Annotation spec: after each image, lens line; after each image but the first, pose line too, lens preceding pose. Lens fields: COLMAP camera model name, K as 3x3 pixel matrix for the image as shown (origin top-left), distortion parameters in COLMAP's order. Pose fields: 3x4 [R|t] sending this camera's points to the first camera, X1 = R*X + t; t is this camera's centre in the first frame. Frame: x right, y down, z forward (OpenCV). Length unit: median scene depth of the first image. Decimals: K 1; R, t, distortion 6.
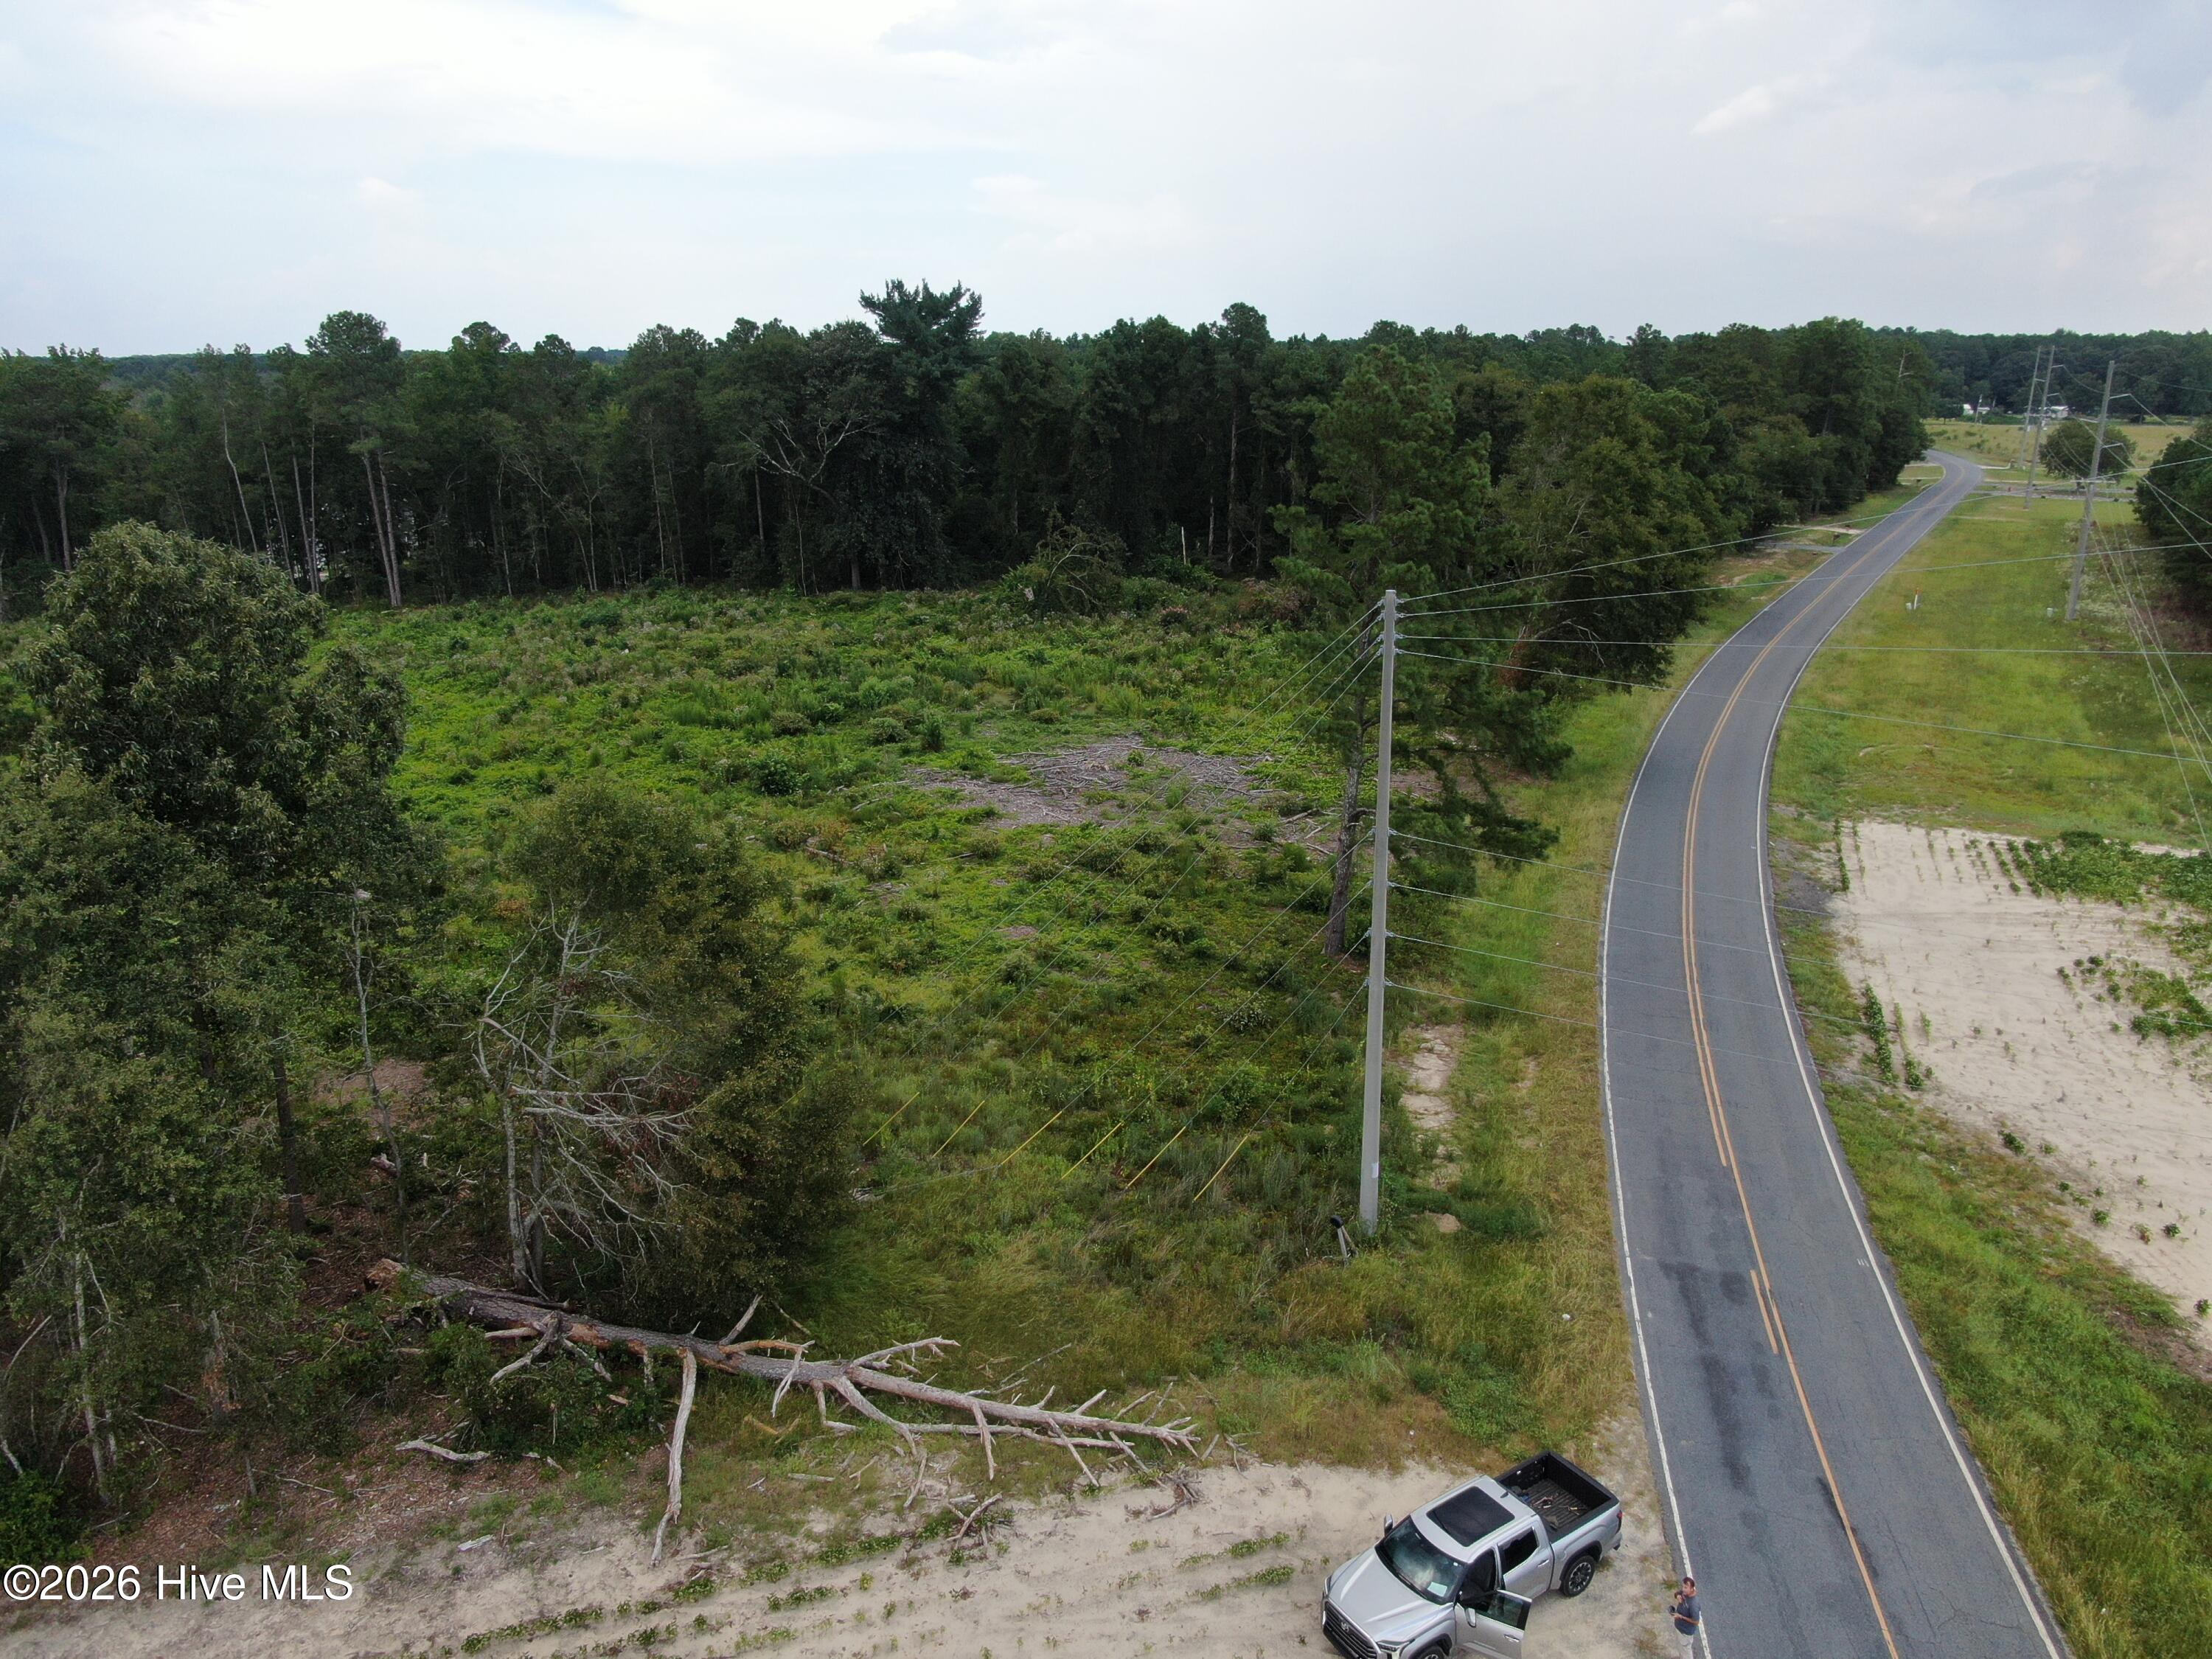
lens RADIAL K [[1605.2, 0, 1122.1], [0, 1605.2, 842.5], [0, 0, 1]] dist [-0.021985, 0.016342]
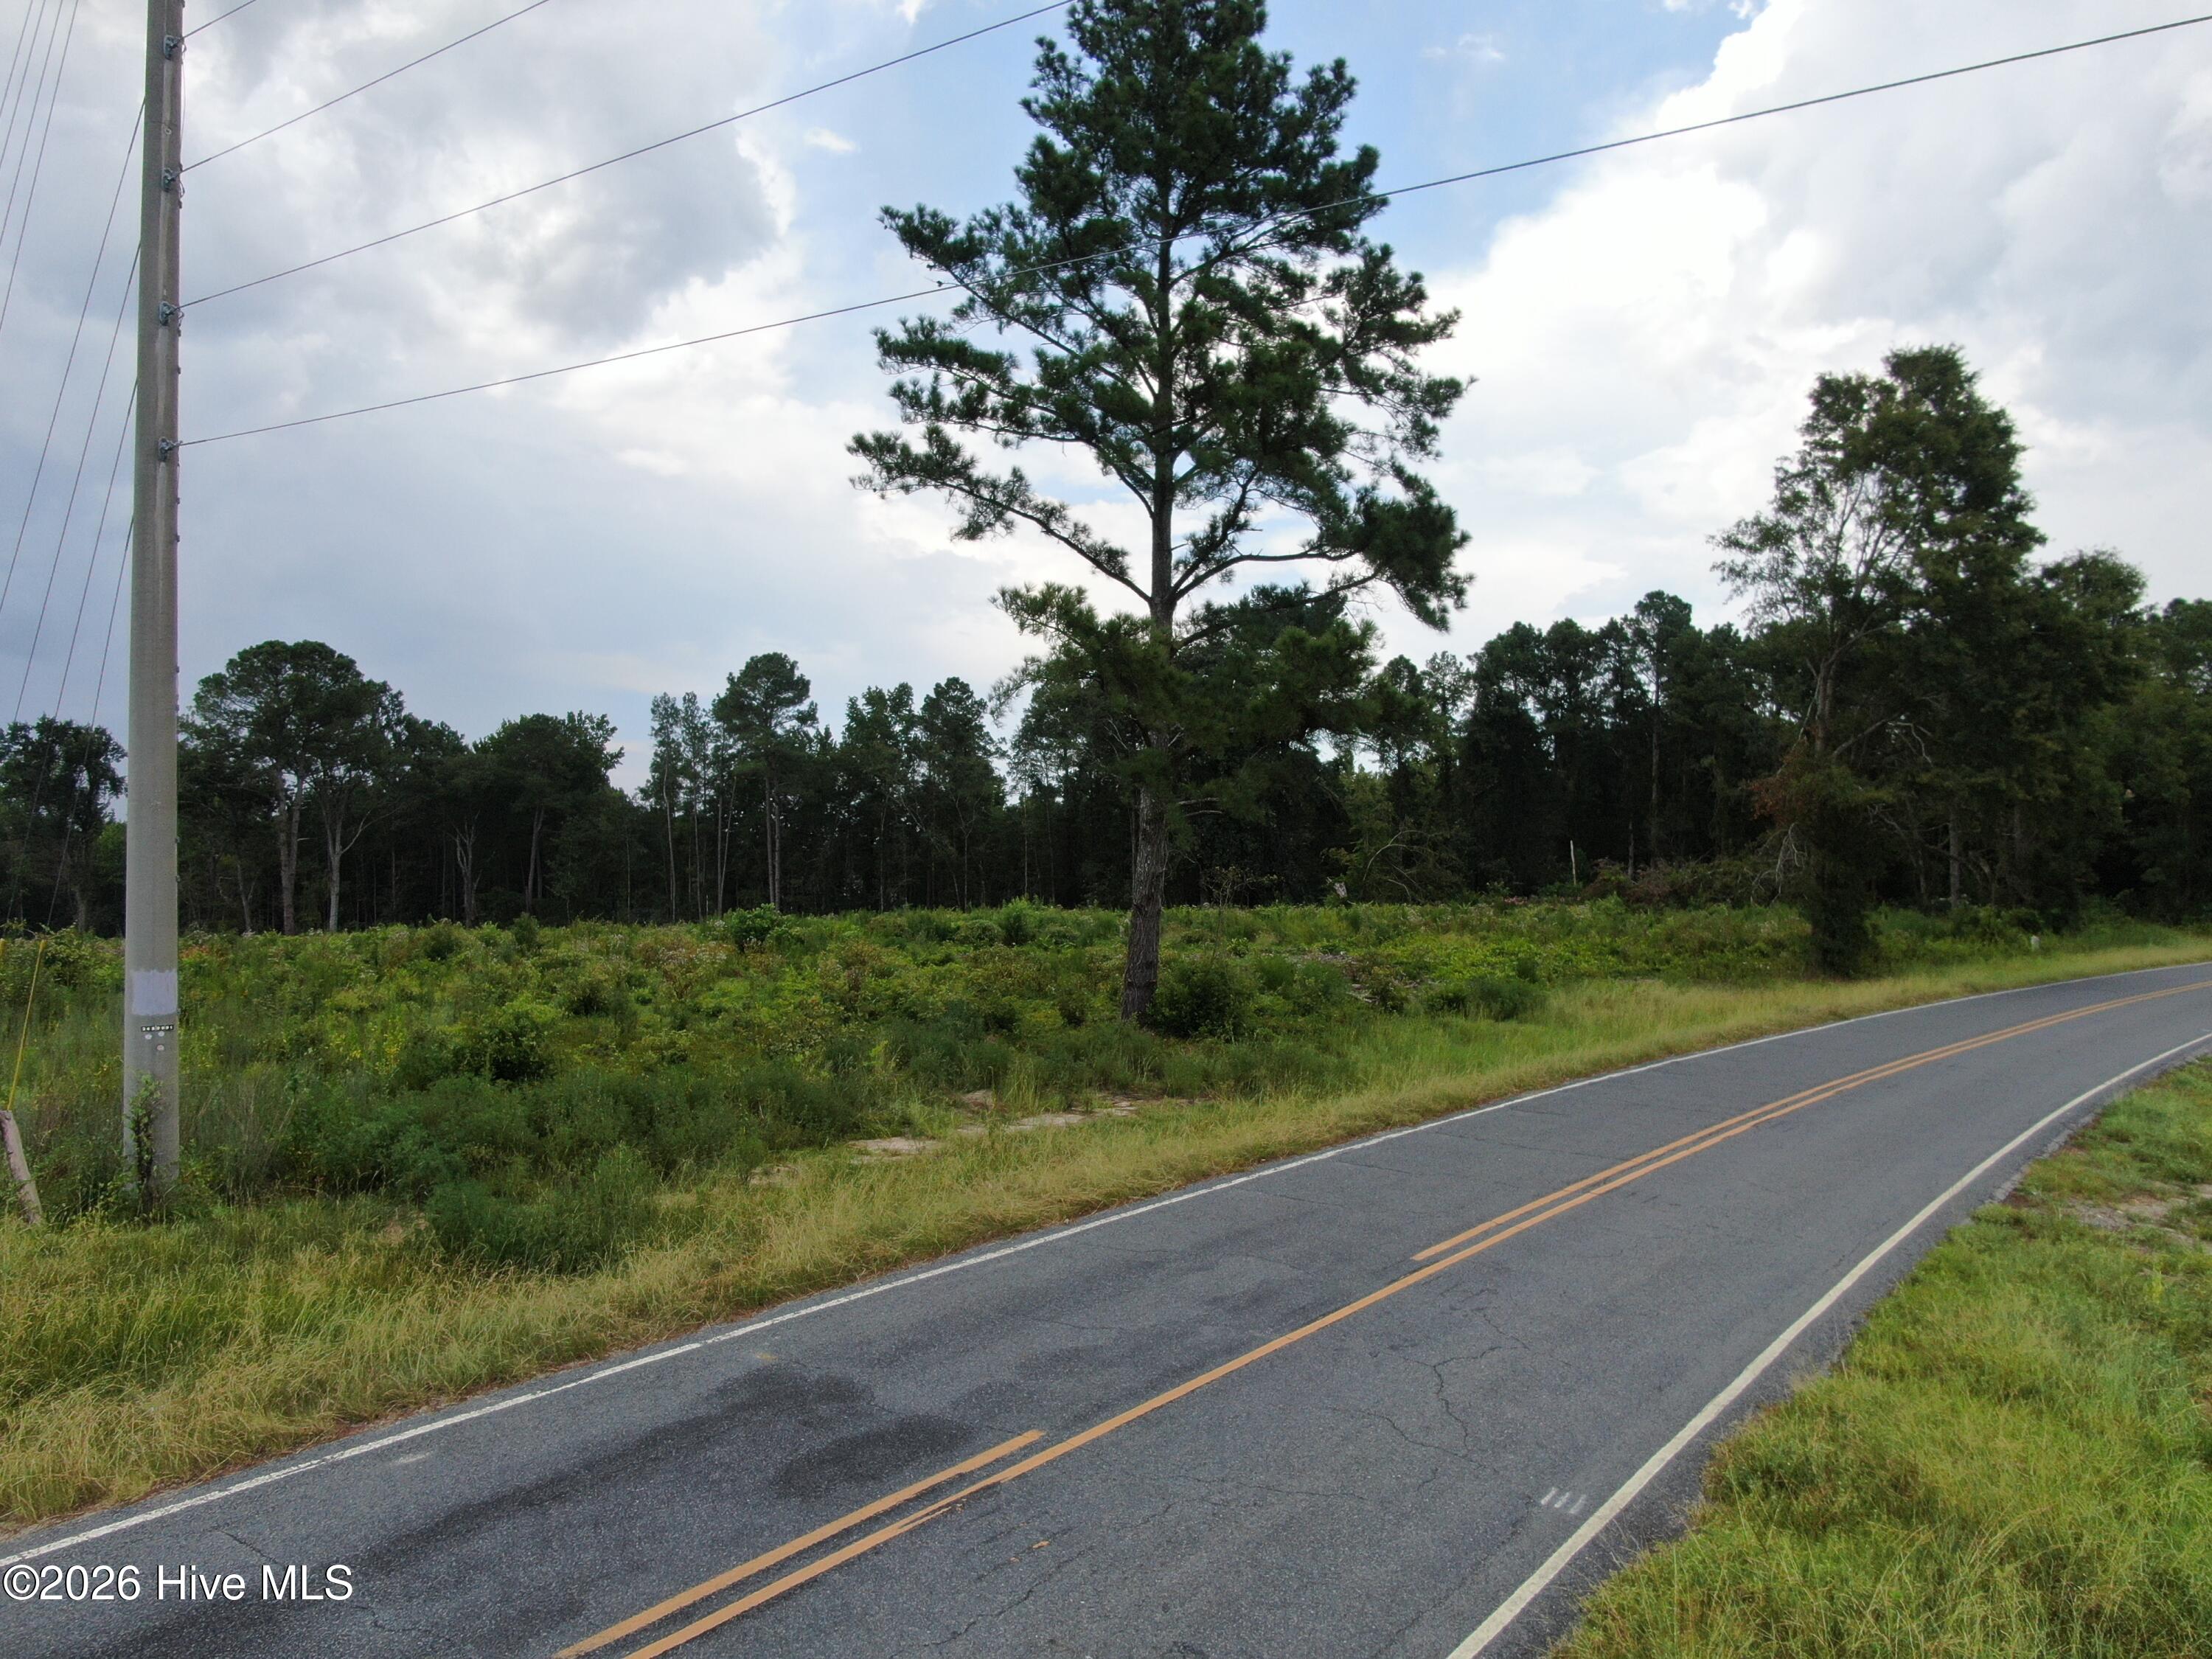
lens RADIAL K [[1605.2, 0, 1105.9], [0, 1605.2, 806.0], [0, 0, 1]] dist [-0.021985, 0.016342]
pose [[0.918708, -0.010987, -0.394784, 0.227997], [-0.124655, 0.940447, -0.316260, 0.115730], [0.374748, 0.339762, 0.862627, 0.343098]]
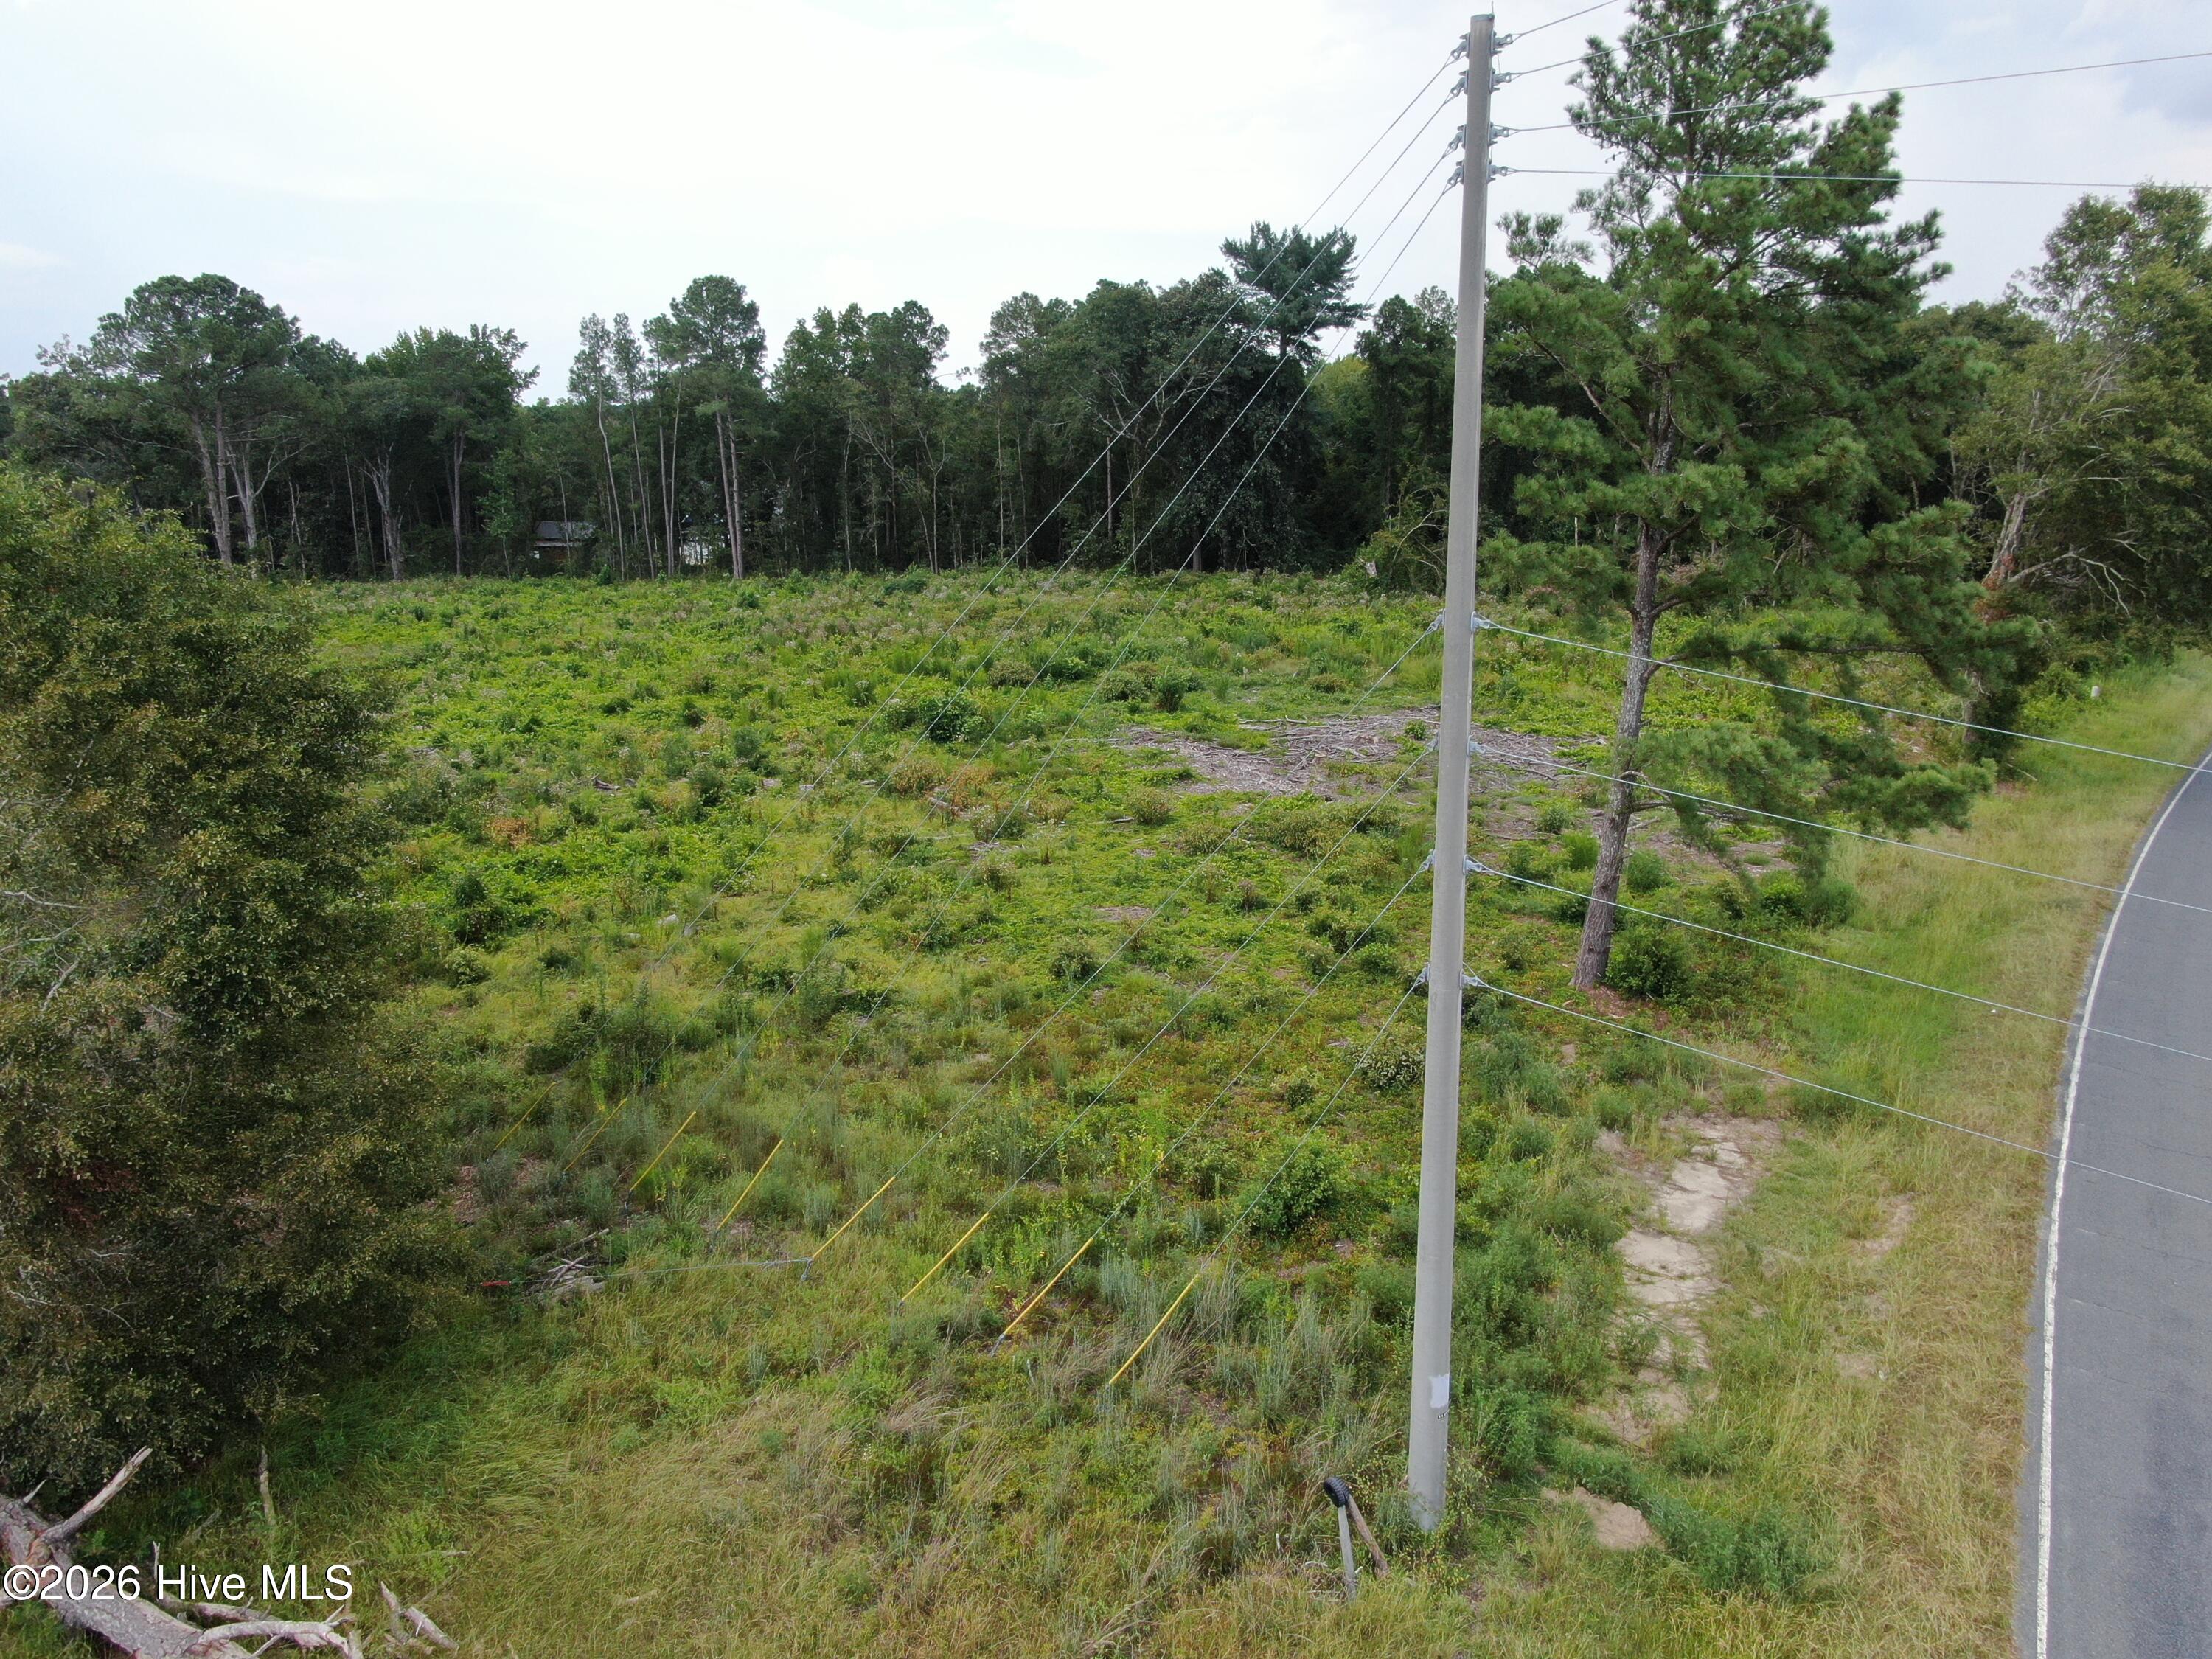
lens RADIAL K [[1605.2, 0, 1114.1], [0, 1605.2, 837.0], [0, 0, 1]] dist [-0.021985, 0.016342]
pose [[0.957346, 0.074073, -0.279289, 0.085111], [-0.085803, 0.995860, -0.029996, 0.031398], [0.275911, 0.052680, 0.959739, 0.241770]]
